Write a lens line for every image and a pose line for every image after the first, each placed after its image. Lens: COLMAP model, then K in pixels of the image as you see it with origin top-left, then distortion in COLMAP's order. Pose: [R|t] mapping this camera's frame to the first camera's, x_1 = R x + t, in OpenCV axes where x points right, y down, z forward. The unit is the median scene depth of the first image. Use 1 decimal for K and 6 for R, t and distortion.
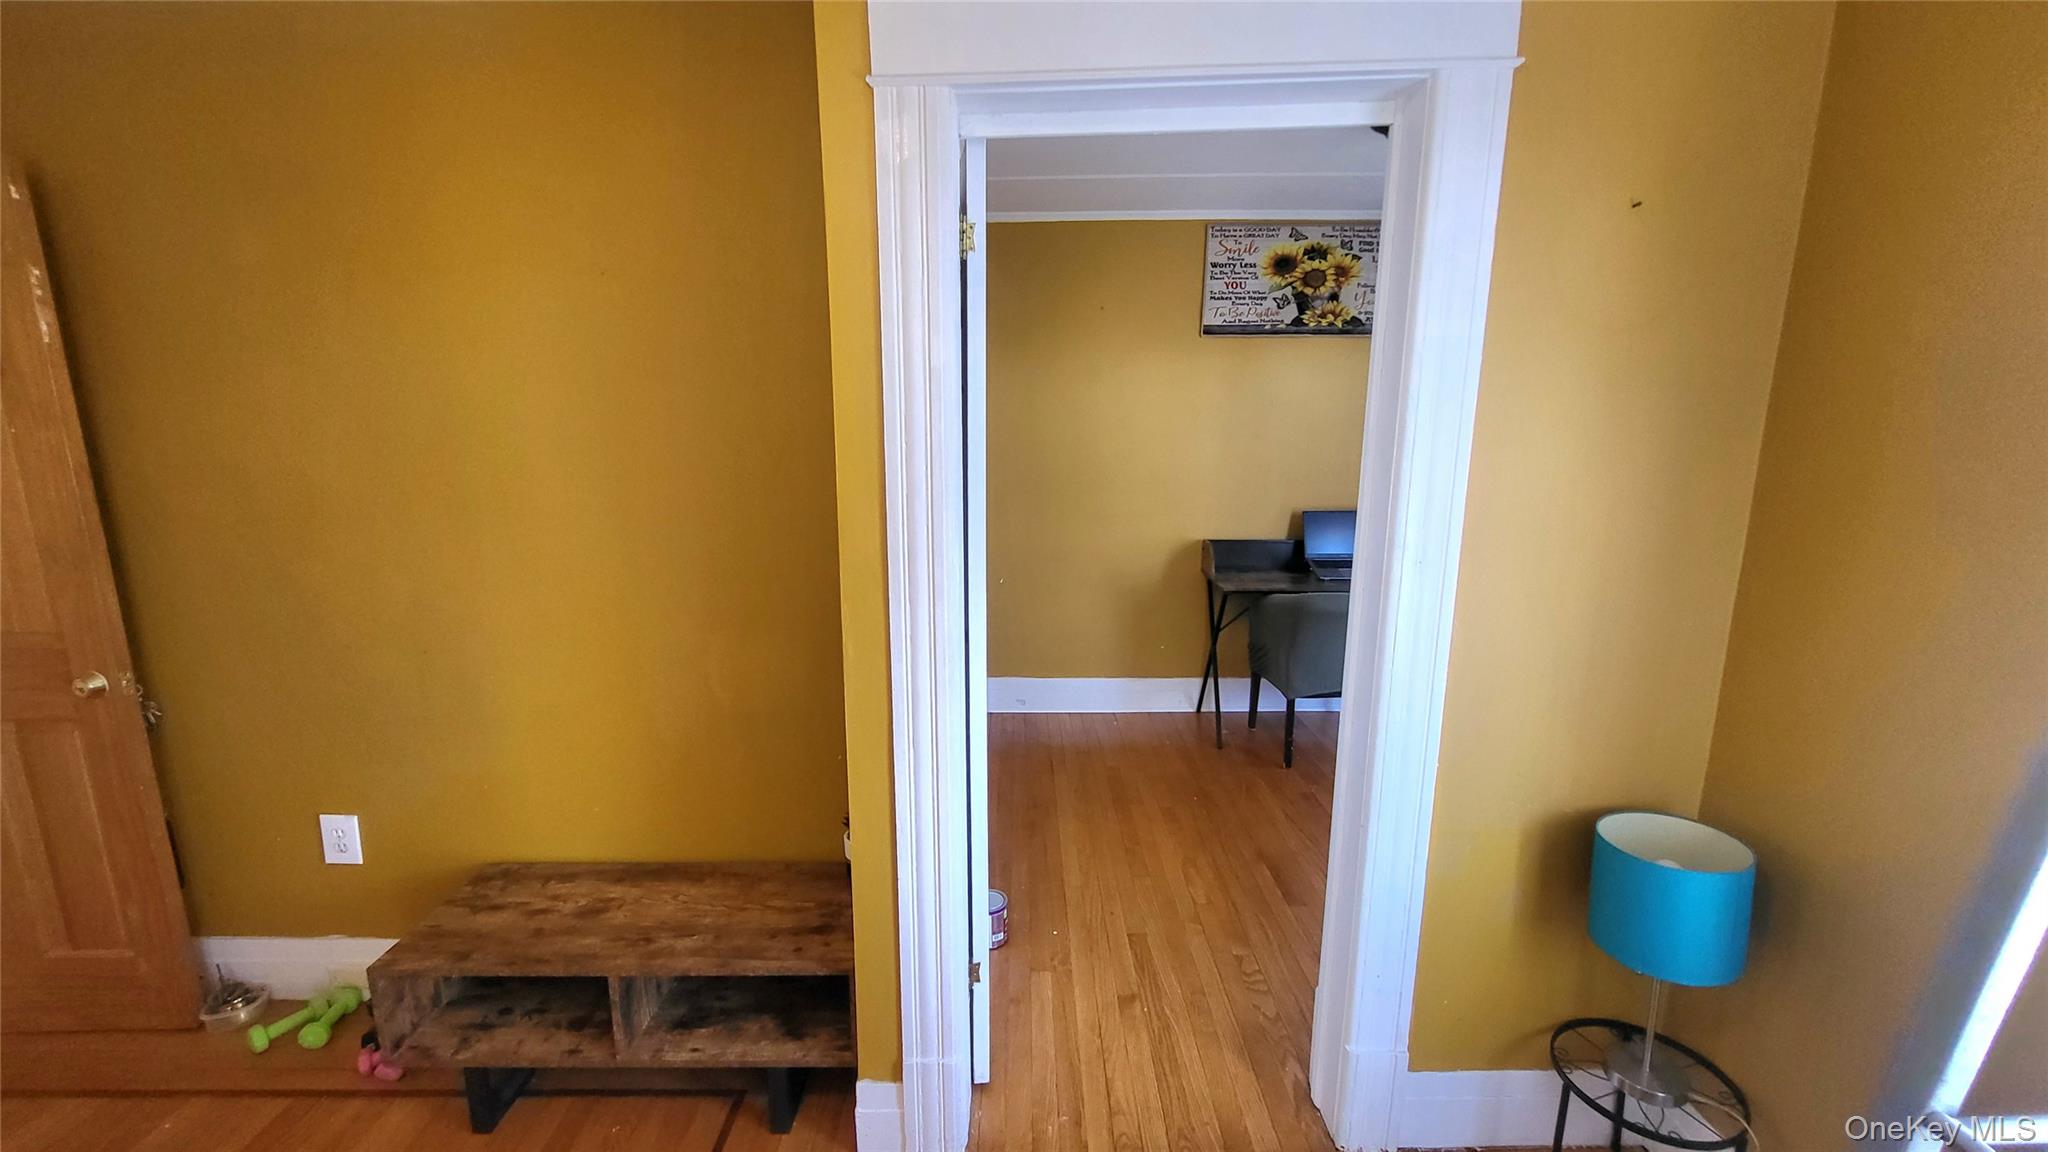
lens RADIAL K [[809.1, 0, 1024.0], [0, 809.1, 576.0], [0, 0, 1]] dist [-0.000497, -0.000181]
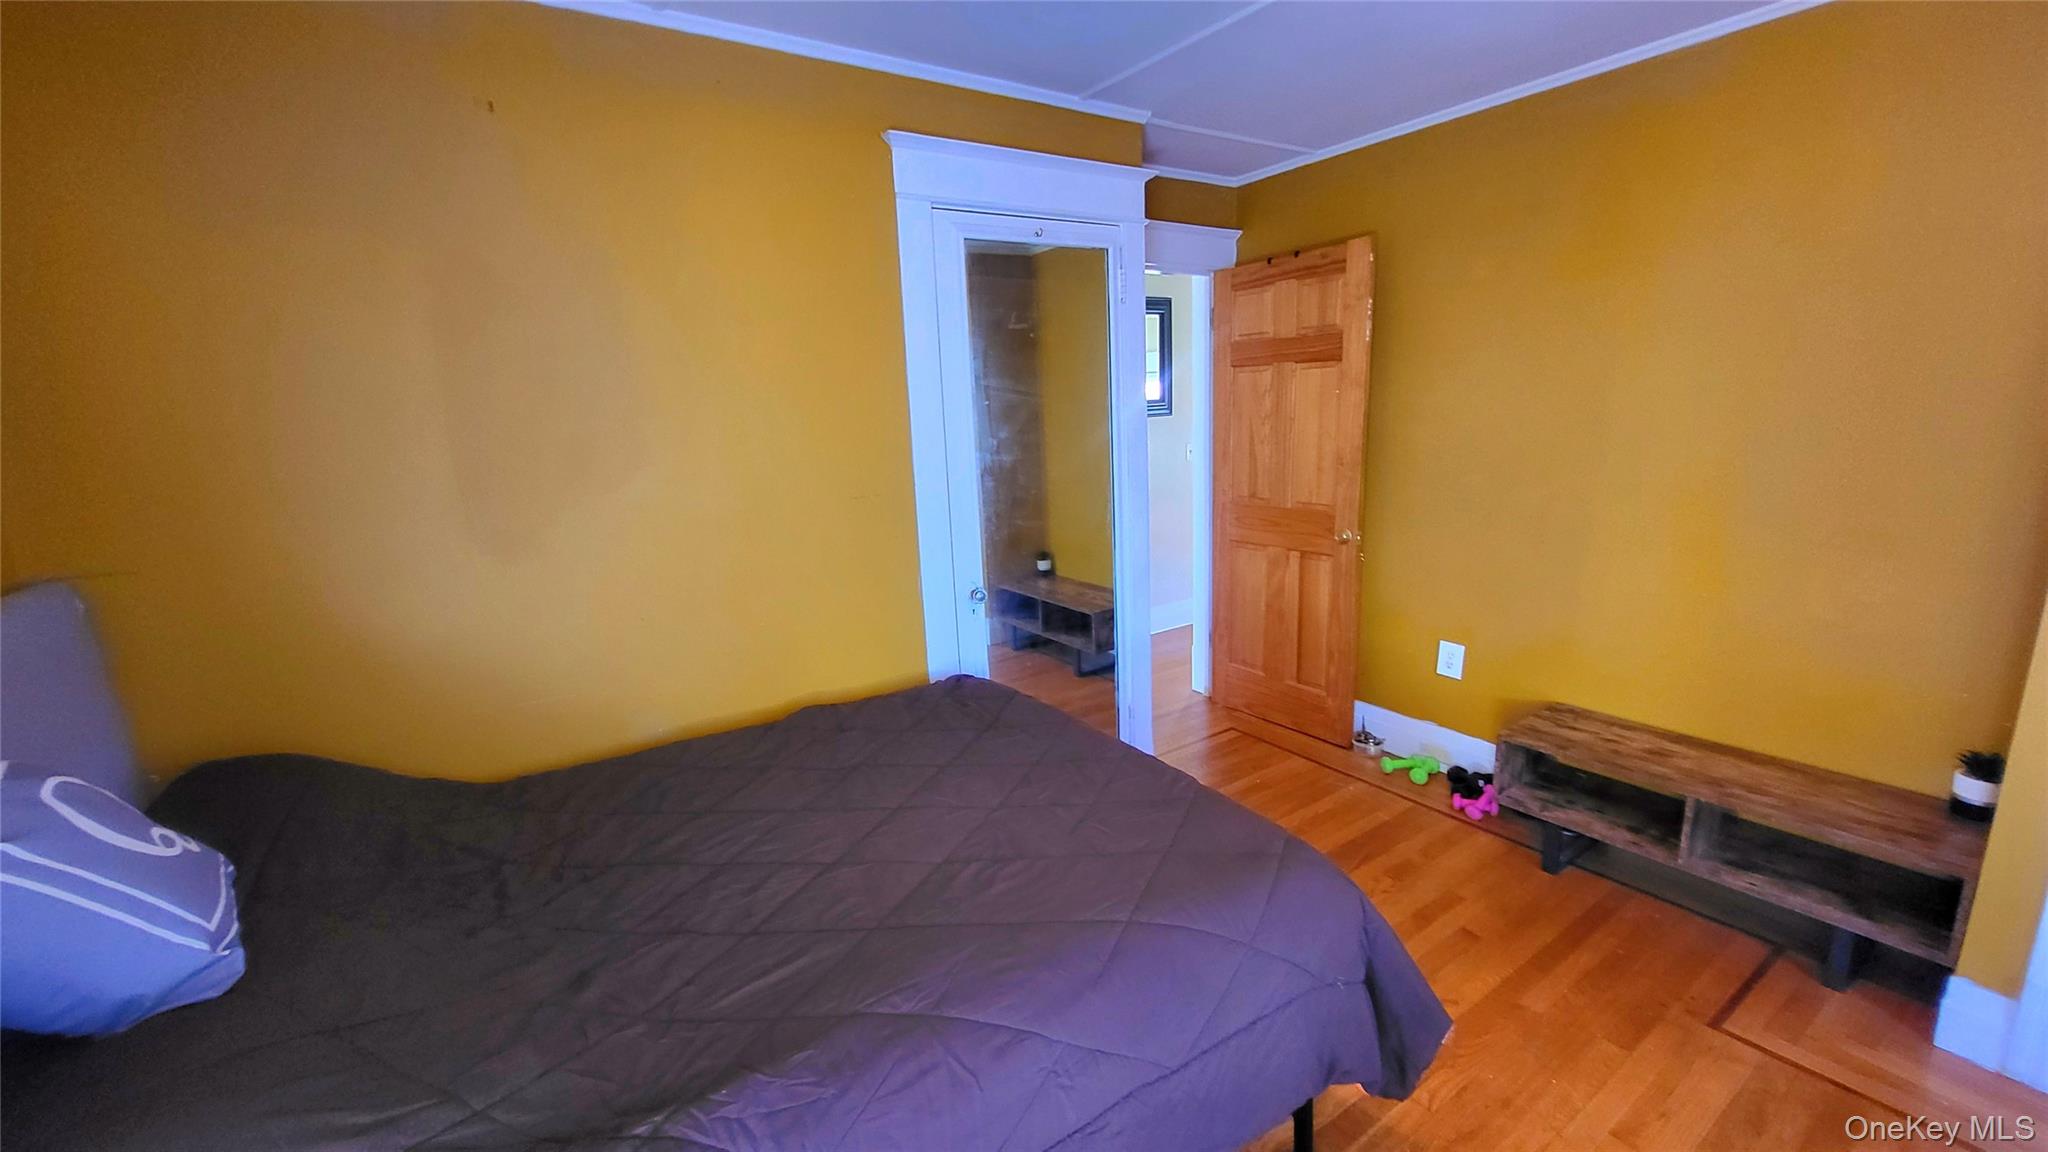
lens RADIAL K [[809.1, 0, 1024.0], [0, 809.1, 576.0], [0, 0, 1]] dist [-0.000497, -0.000181]
pose [[0.551590, 0.152754, -0.820009, -0.051851], [-0.114540, 0.987646, 0.106936, 0.075613], [0.826214, 0.034939, 0.562273, -0.381742]]
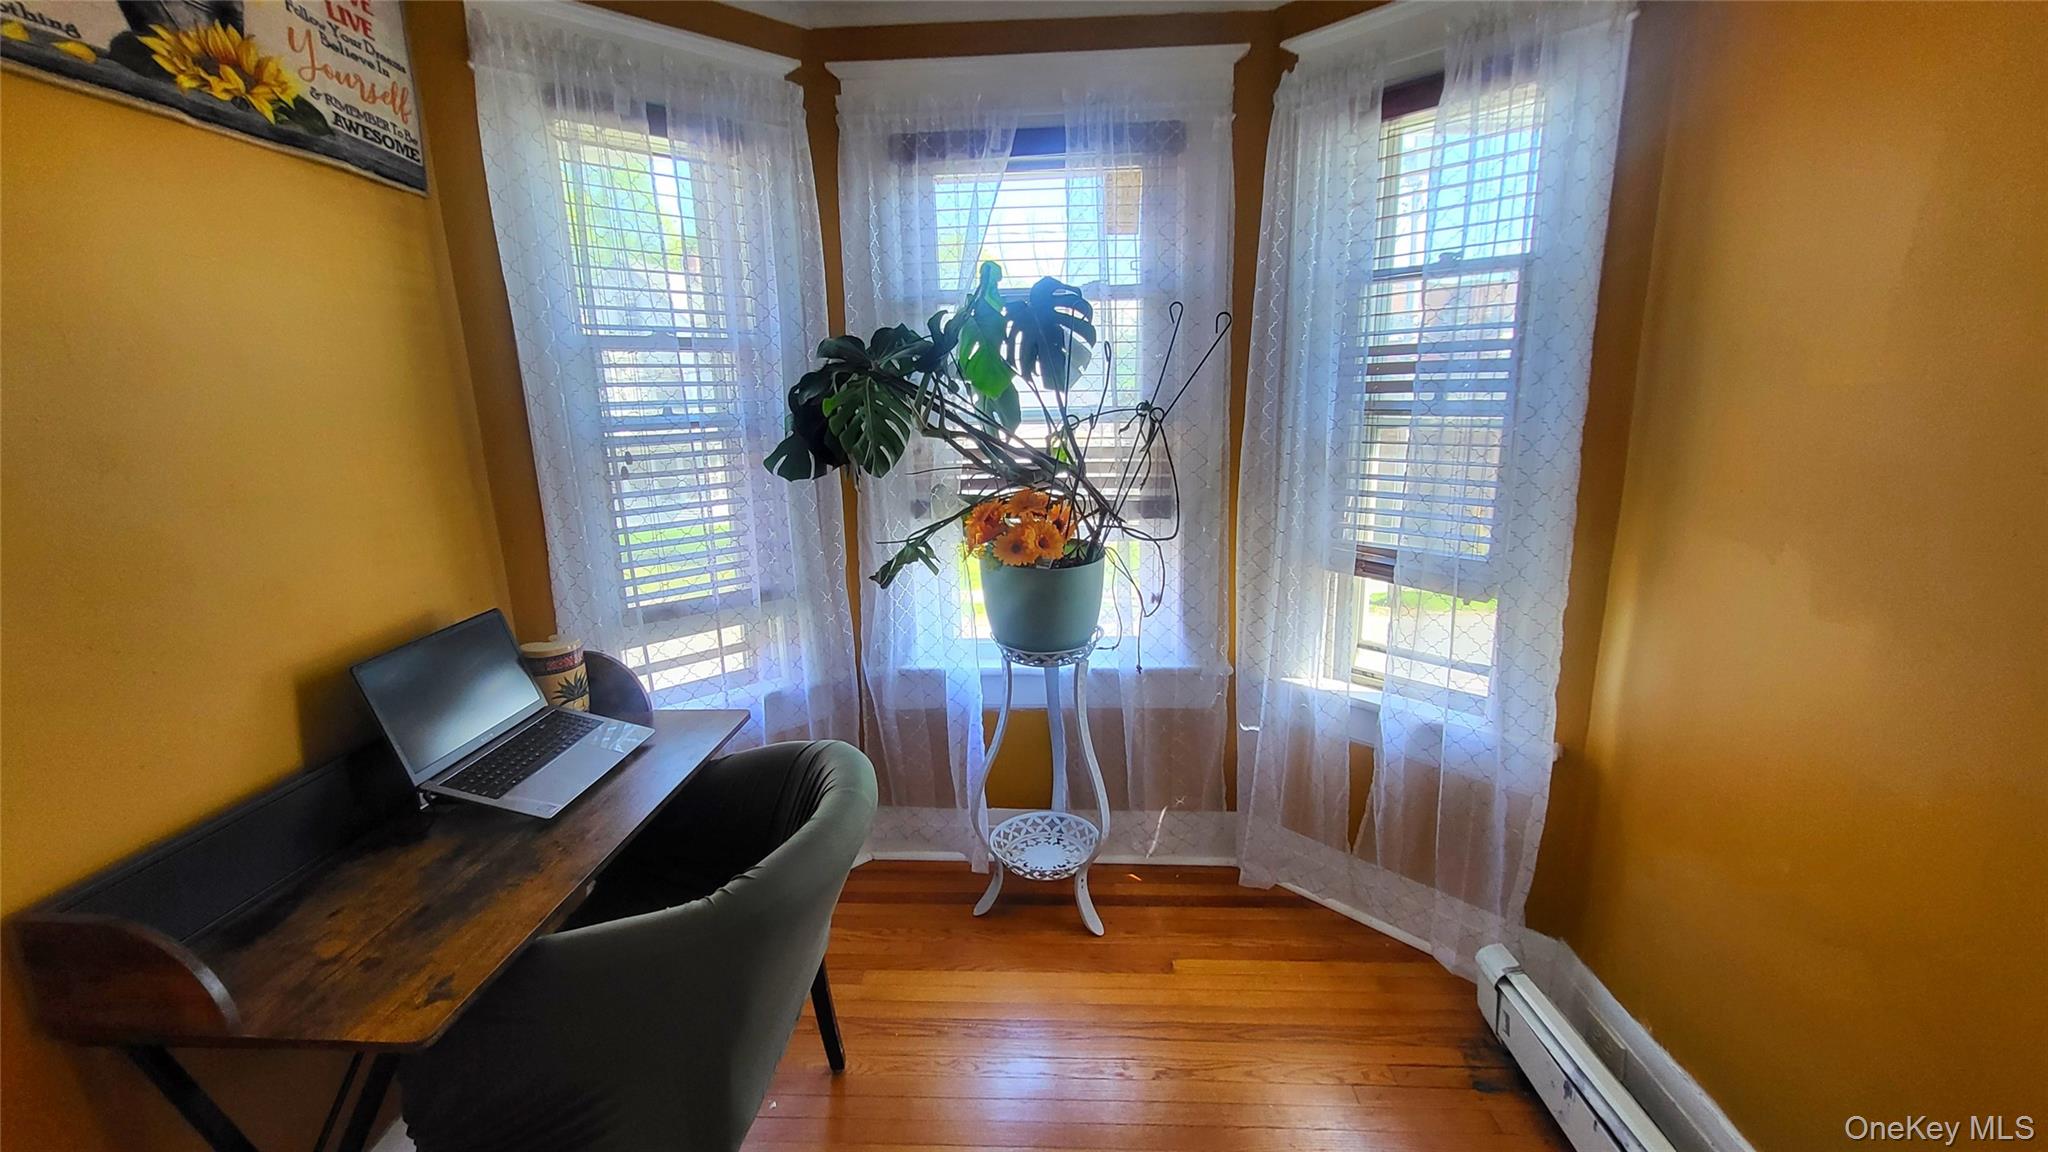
lens RADIAL K [[825.8, 0, 1024.0], [0, 825.8, 576.0], [0, 0, 1]] dist [-0.001608, -0.000435]
pose [[0.052773, -0.232491, 0.971166, 0.031748], [0.207604, 0.953827, 0.217059, -0.138945], [-0.976788, 0.190163, 0.098603, 0.710390]]
